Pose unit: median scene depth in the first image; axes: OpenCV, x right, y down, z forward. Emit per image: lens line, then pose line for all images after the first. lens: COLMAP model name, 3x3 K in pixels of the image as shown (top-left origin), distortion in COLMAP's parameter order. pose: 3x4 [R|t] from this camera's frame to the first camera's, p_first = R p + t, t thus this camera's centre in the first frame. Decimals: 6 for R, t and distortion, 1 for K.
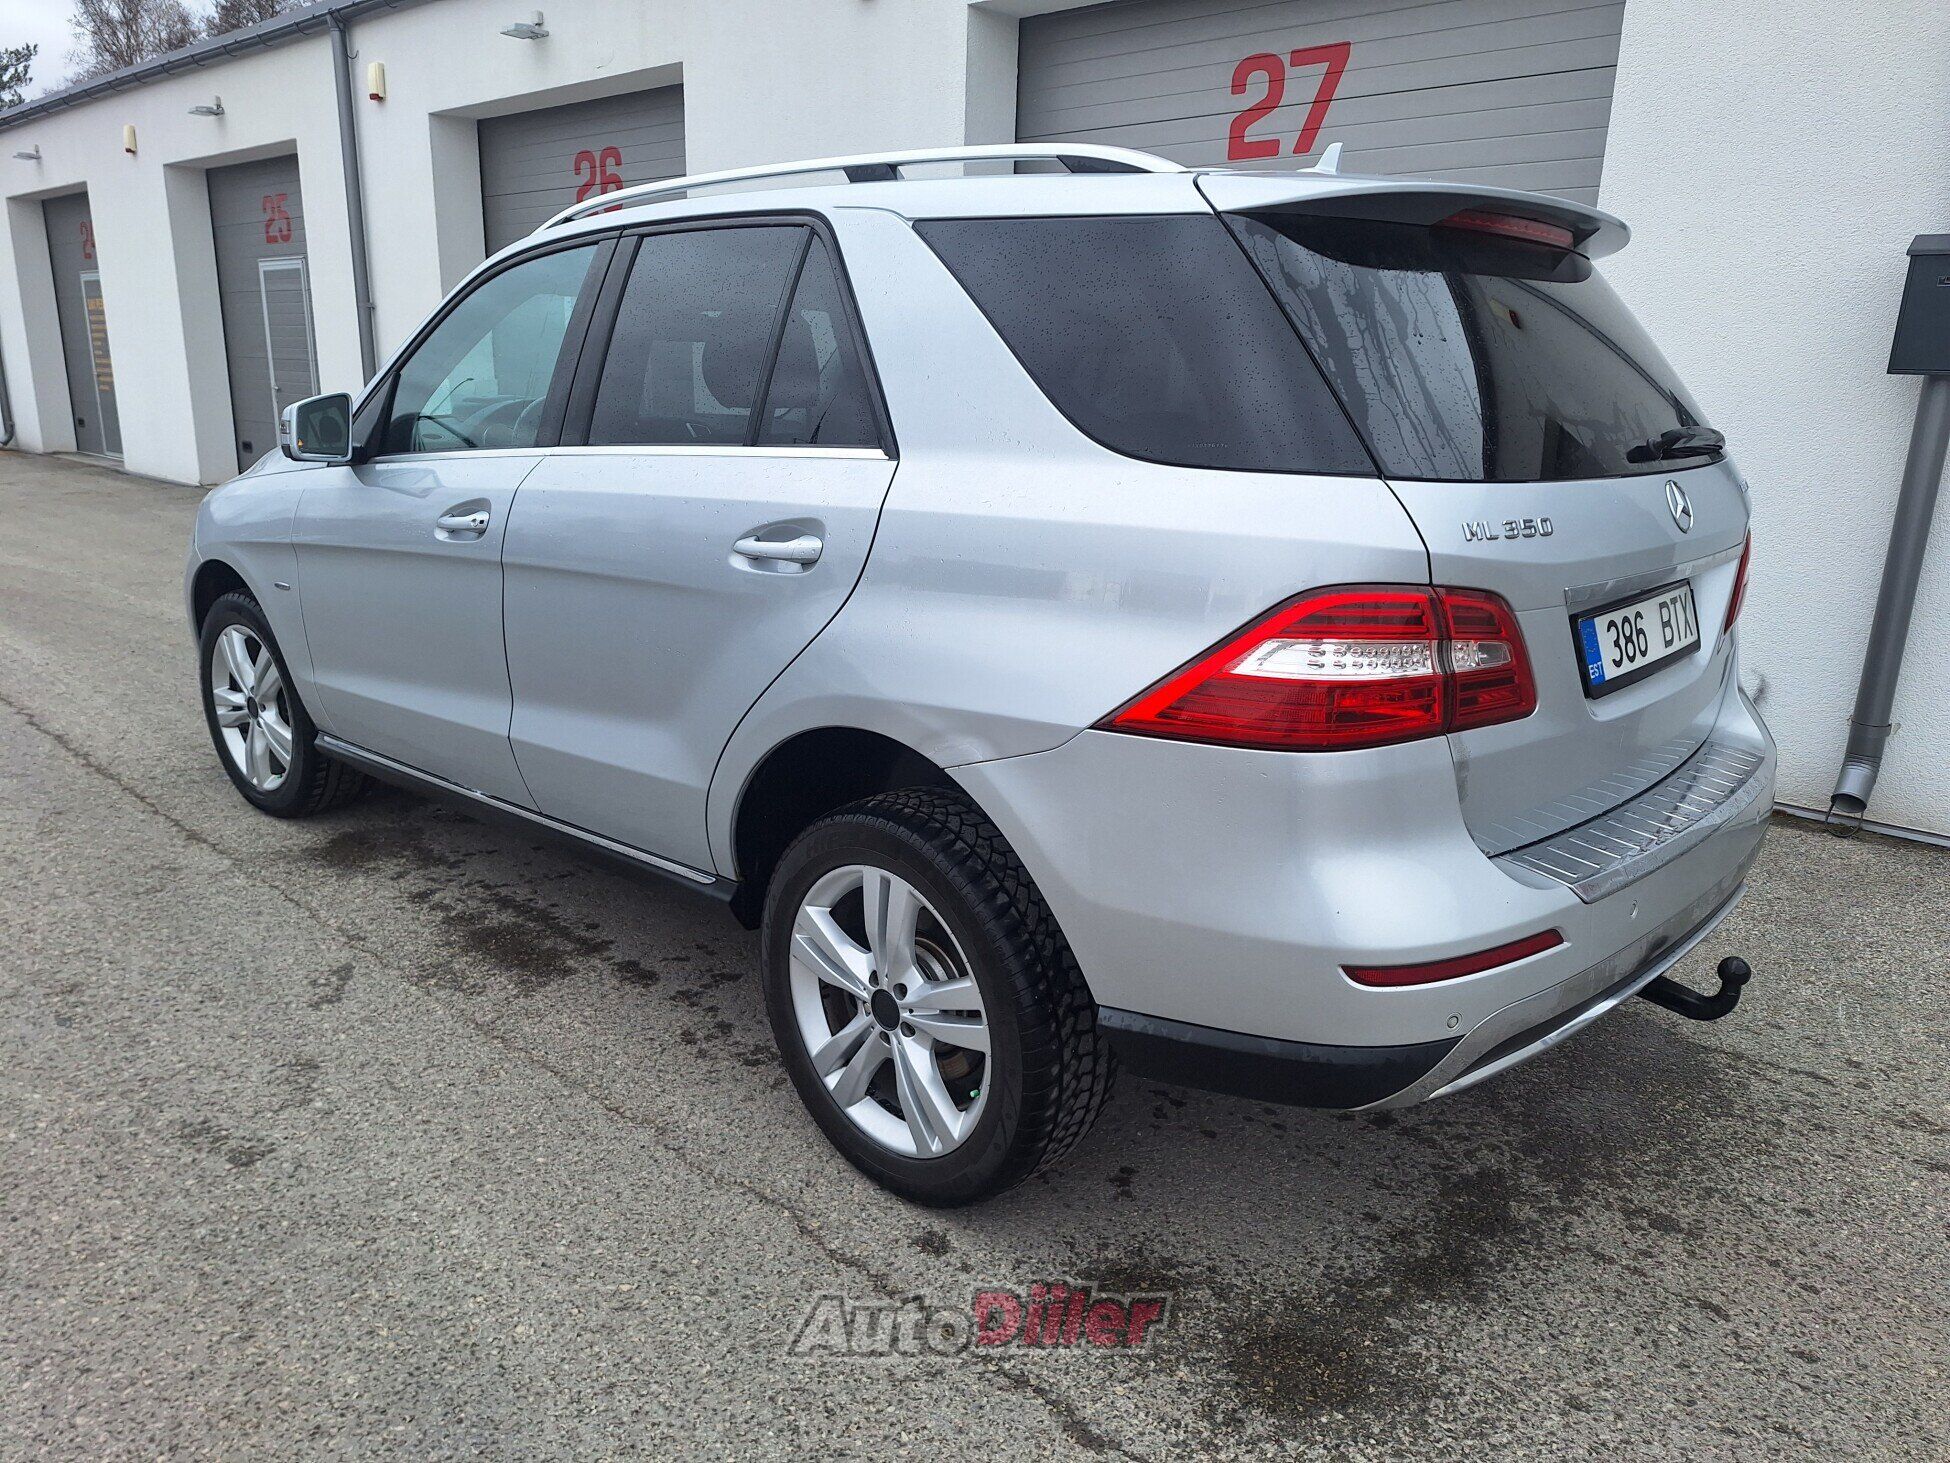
lens RADIAL K [[1320.8, 0, 981.6], [0, 1320.8, 719.2], [0, 0, 1]] dist [0.031057, -0.017680]
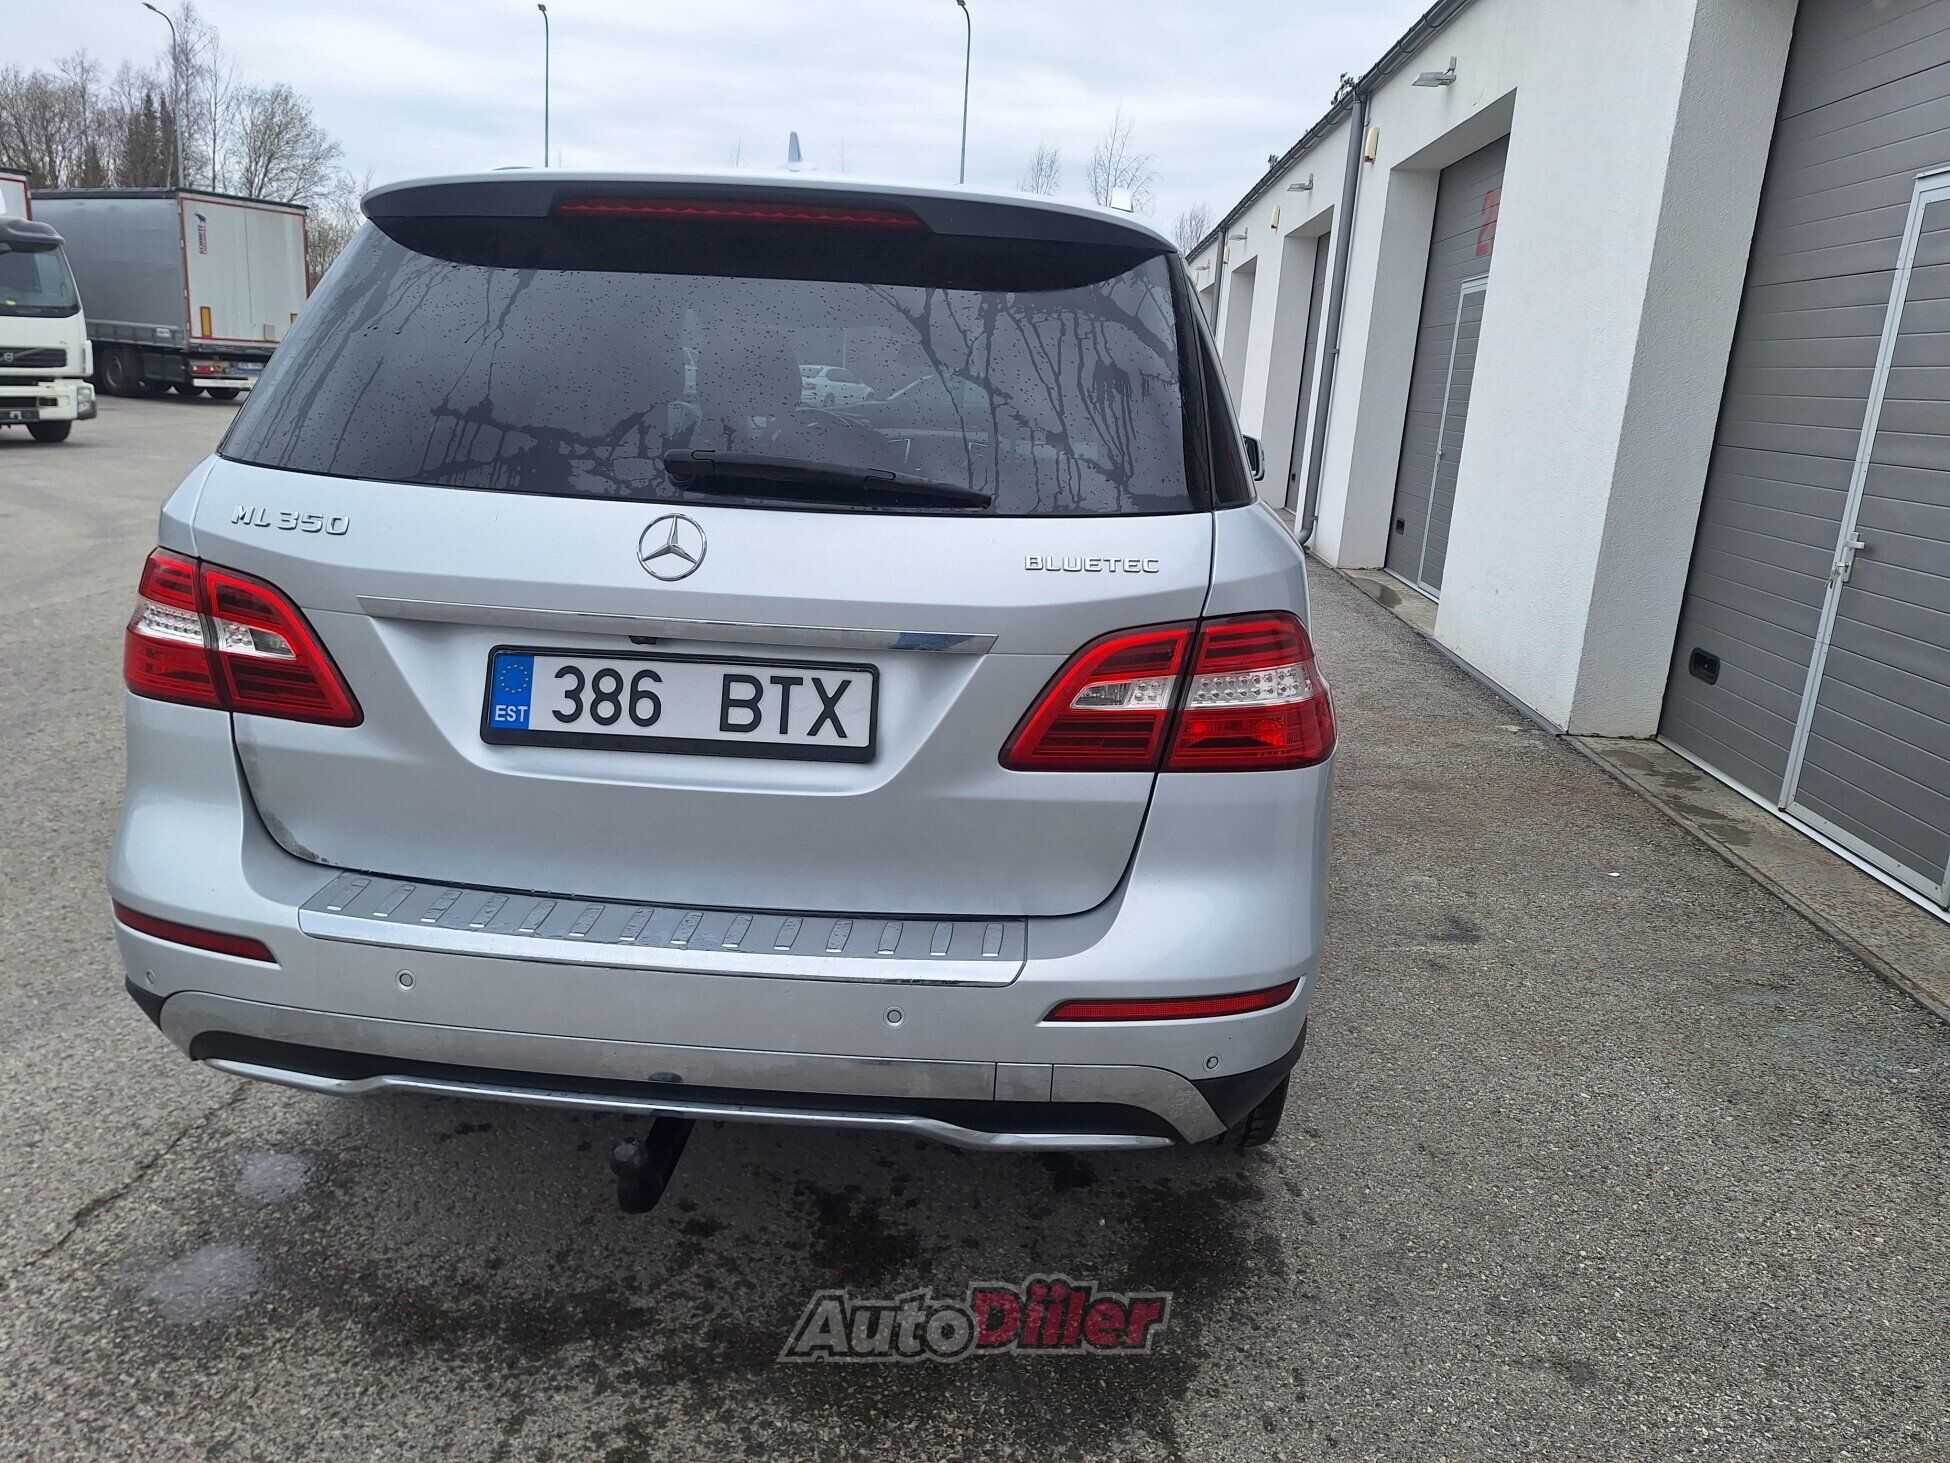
lens RADIAL K [[1320.8, 0, 964.5], [0, 1320.8, 687.1], [0, 0, 1]] dist [0.031057, -0.017680]
pose [[0.623125, 0.178470, -0.761488, 0.847574], [-0.222551, 0.973829, 0.046123, -0.103961], [0.749791, 0.140730, 0.646536, 0.430290]]
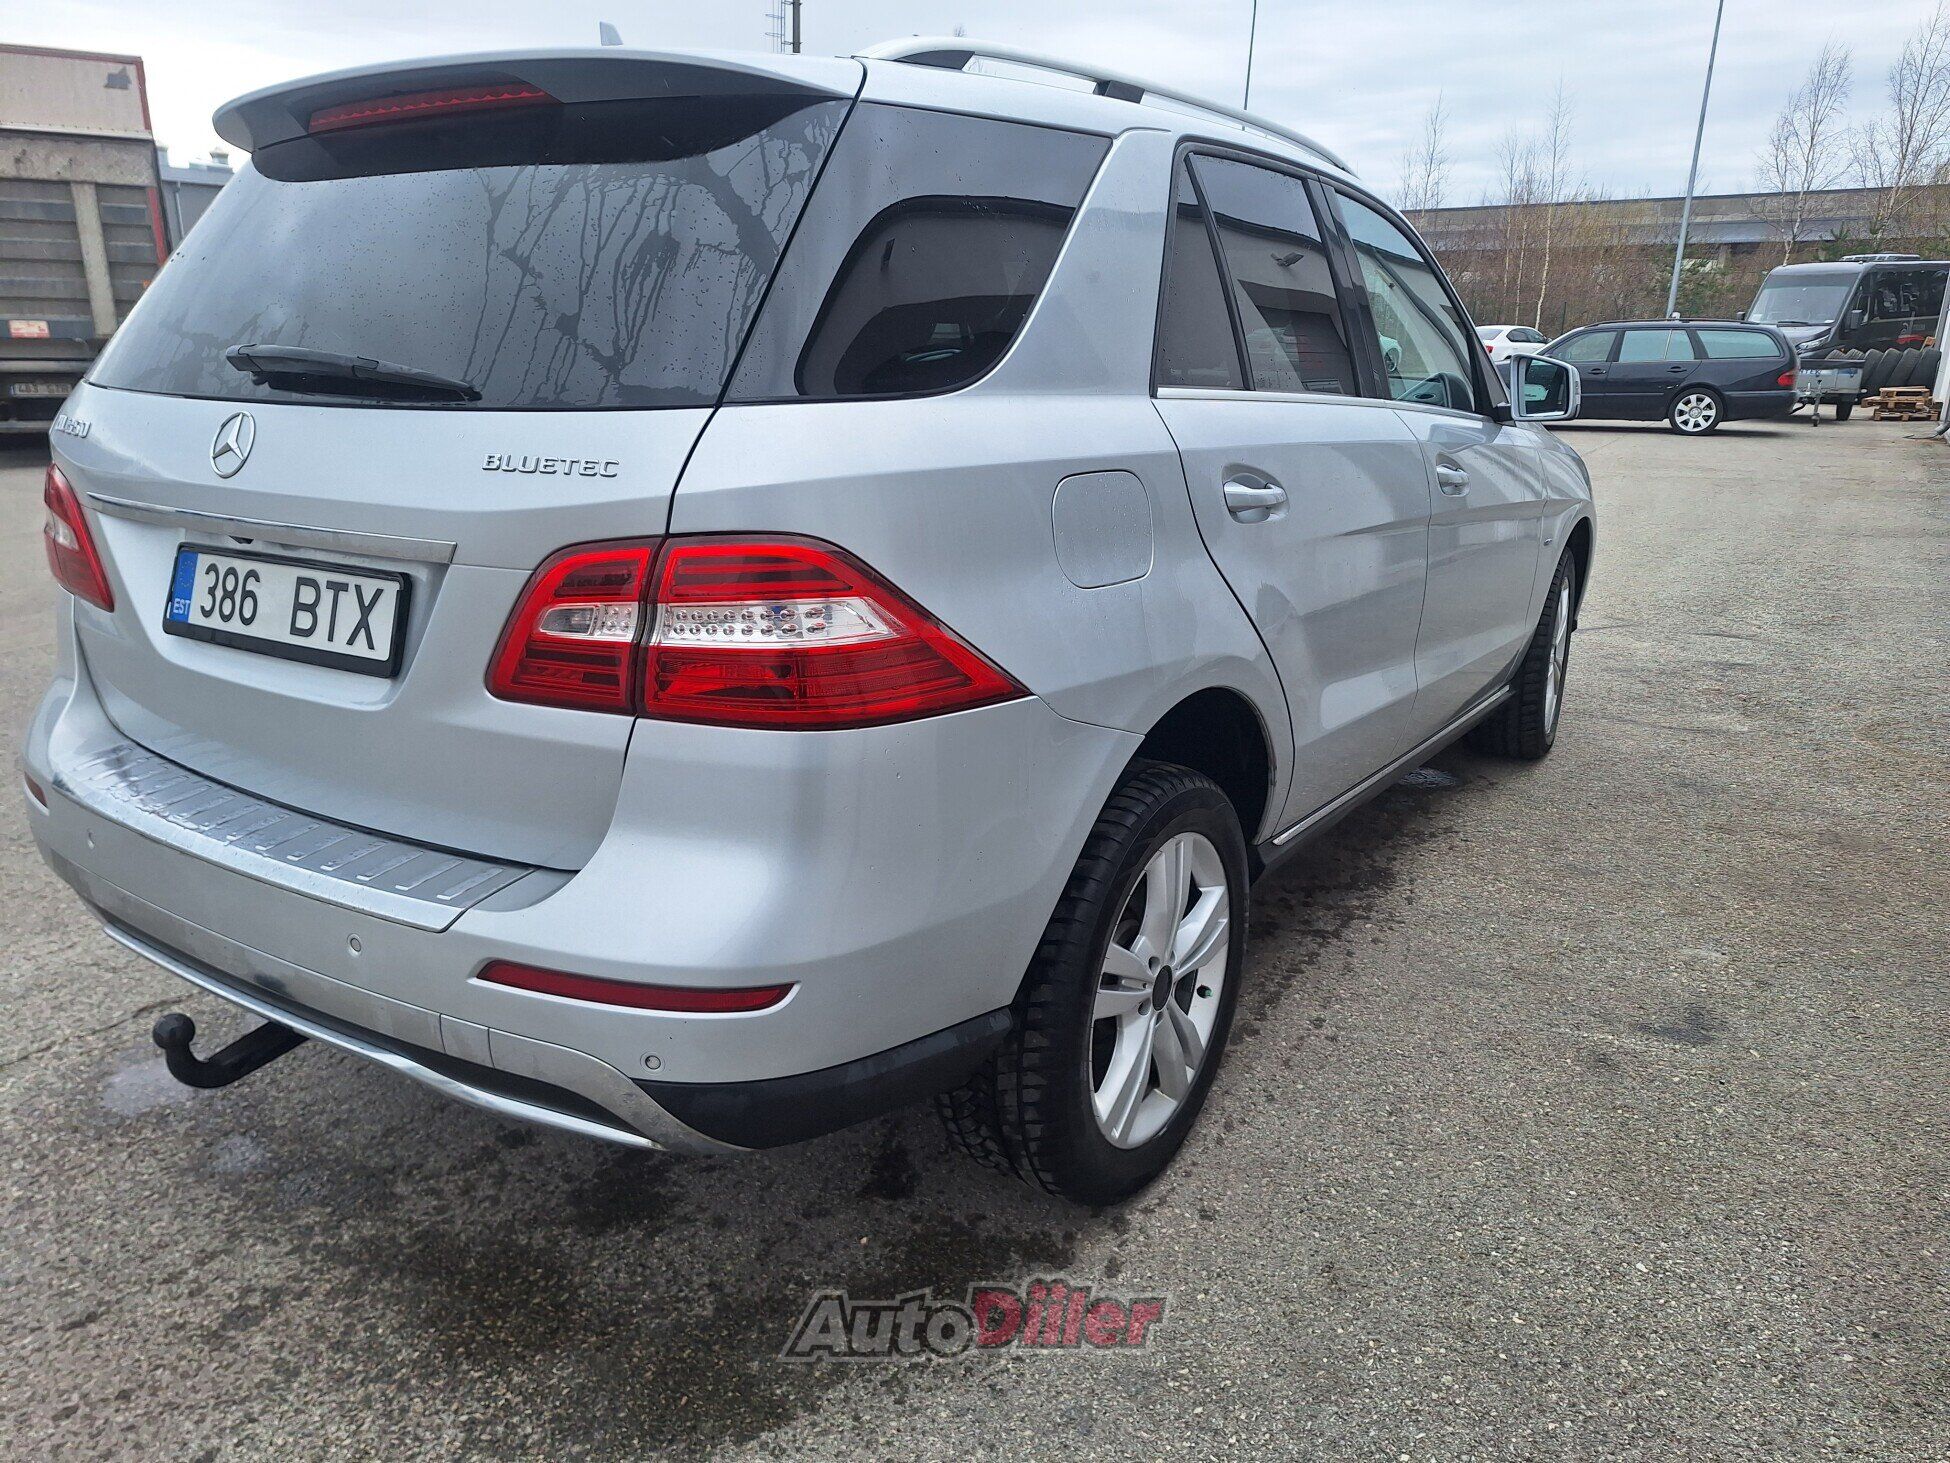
lens RADIAL K [[1320.8, 0, 981.4], [0, 1320.8, 733.5], [0, 0, 1]] dist [0.031057, -0.017680]
pose [[0.191928, 0.257892, -0.946919, 0.953395], [-0.249152, 0.946050, 0.207155, -0.184320], [0.949256, 0.196168, 0.245827, 0.857353]]
